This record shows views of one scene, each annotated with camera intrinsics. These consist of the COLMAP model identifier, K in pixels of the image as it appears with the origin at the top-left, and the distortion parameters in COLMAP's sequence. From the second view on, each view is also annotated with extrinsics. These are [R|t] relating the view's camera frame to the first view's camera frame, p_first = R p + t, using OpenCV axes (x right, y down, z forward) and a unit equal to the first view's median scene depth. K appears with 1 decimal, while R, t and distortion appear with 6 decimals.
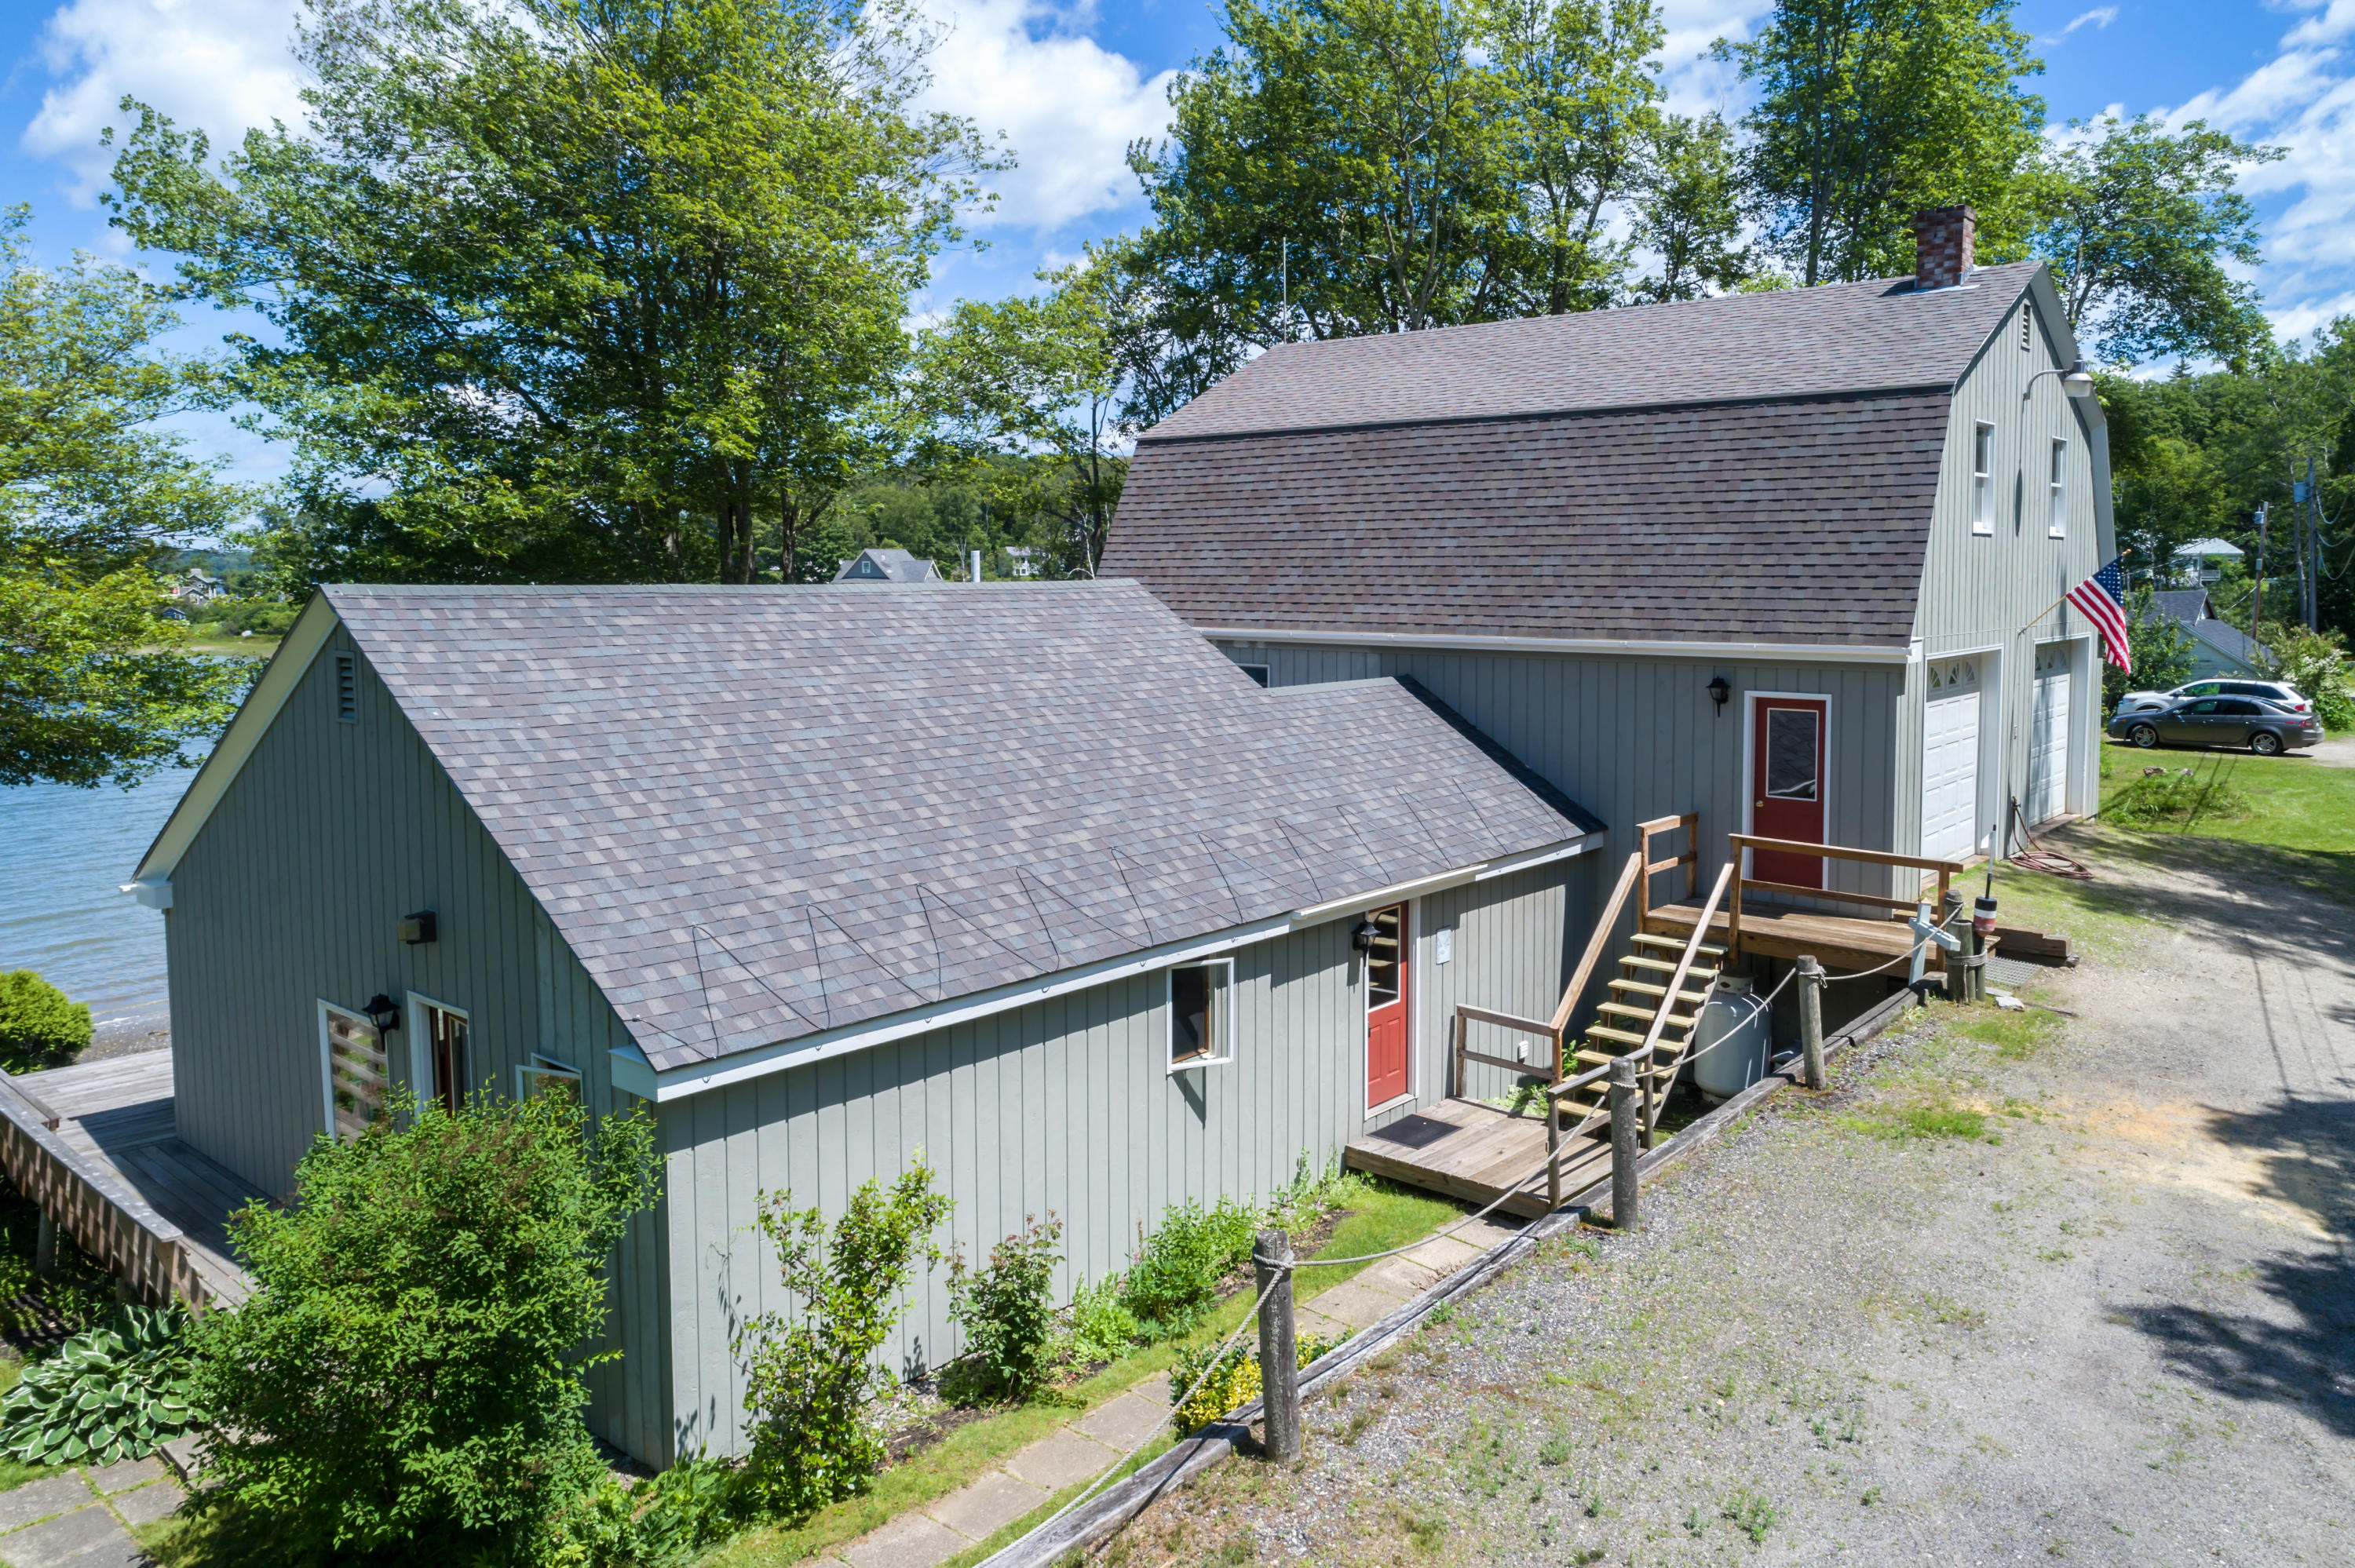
lens RADIAL K [[1643.9, 0, 1244.2], [0, 1643.9, 667.4], [0, 0, 1]] dist [0.004575, -0.000092]
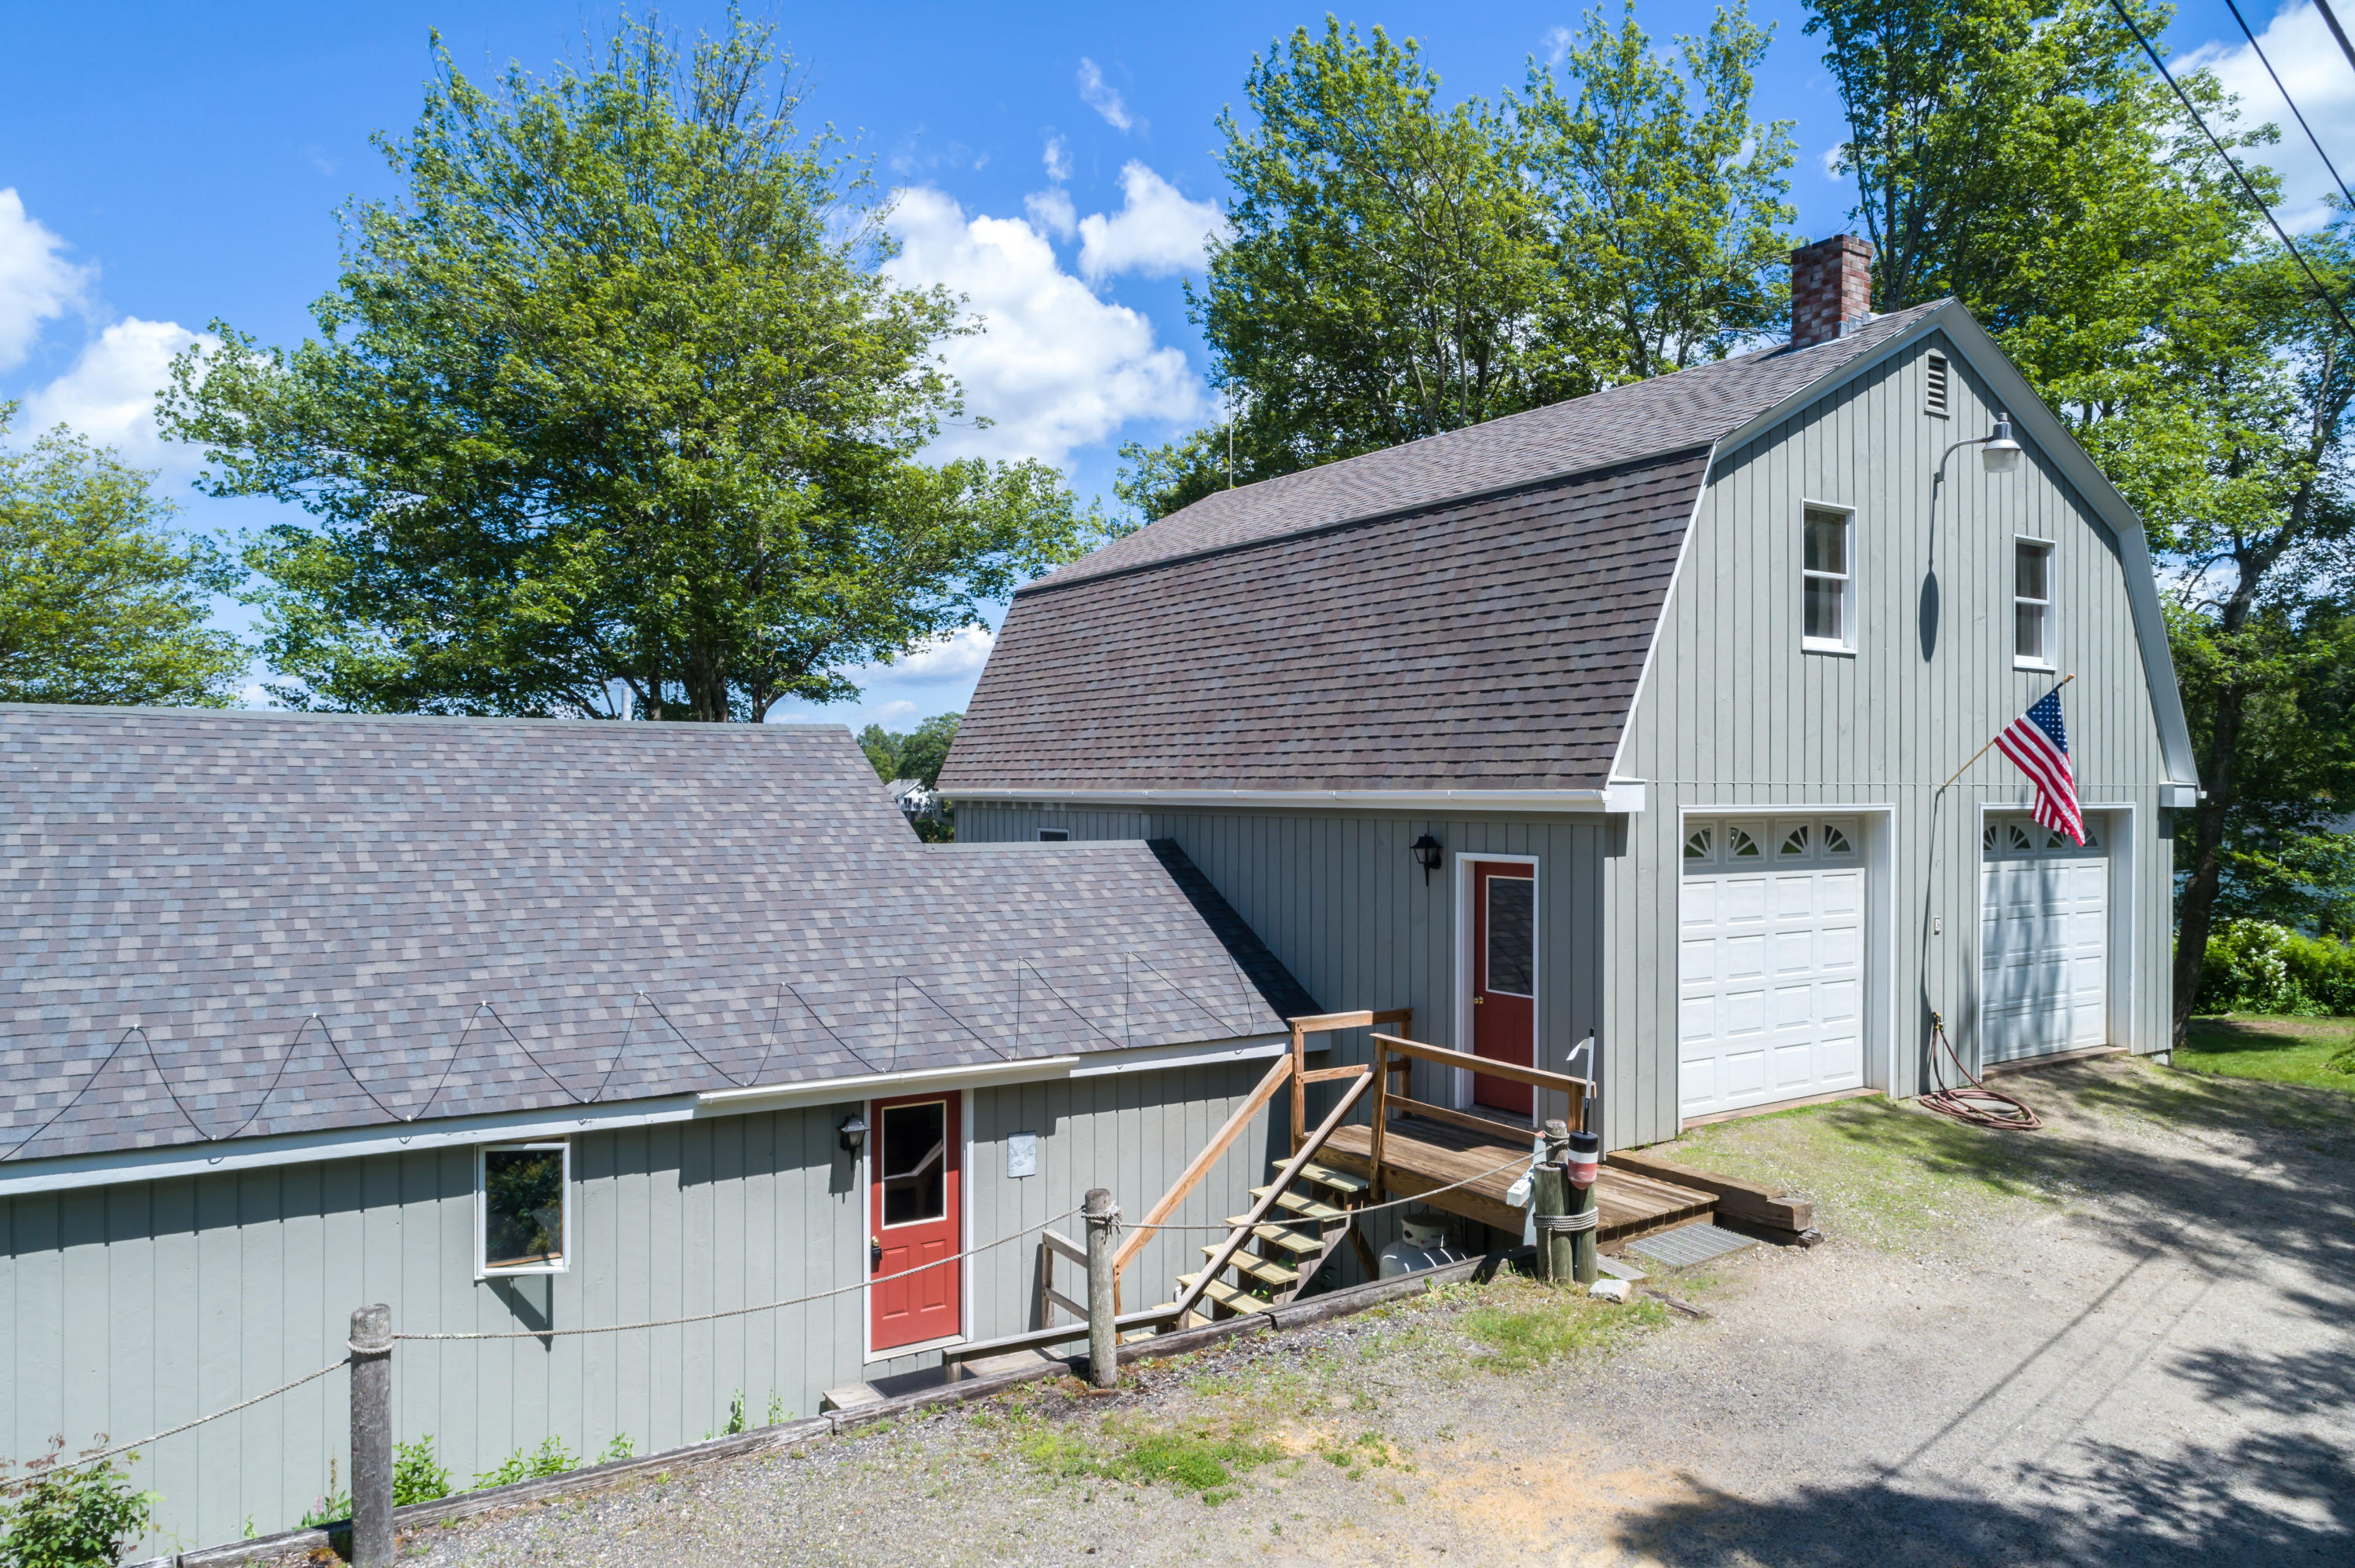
lens RADIAL K [[1585.6, 0, 1177.5], [0, 1585.6, 784.0], [0, 0, 1]] dist [-0.003918, 0.002144]
pose [[0.958758, 0.003919, -0.284195, 0.387299], [-0.021815, 0.997970, -0.059834, 0.029251], [0.283384, 0.063566, 0.956898, 0.242124]]
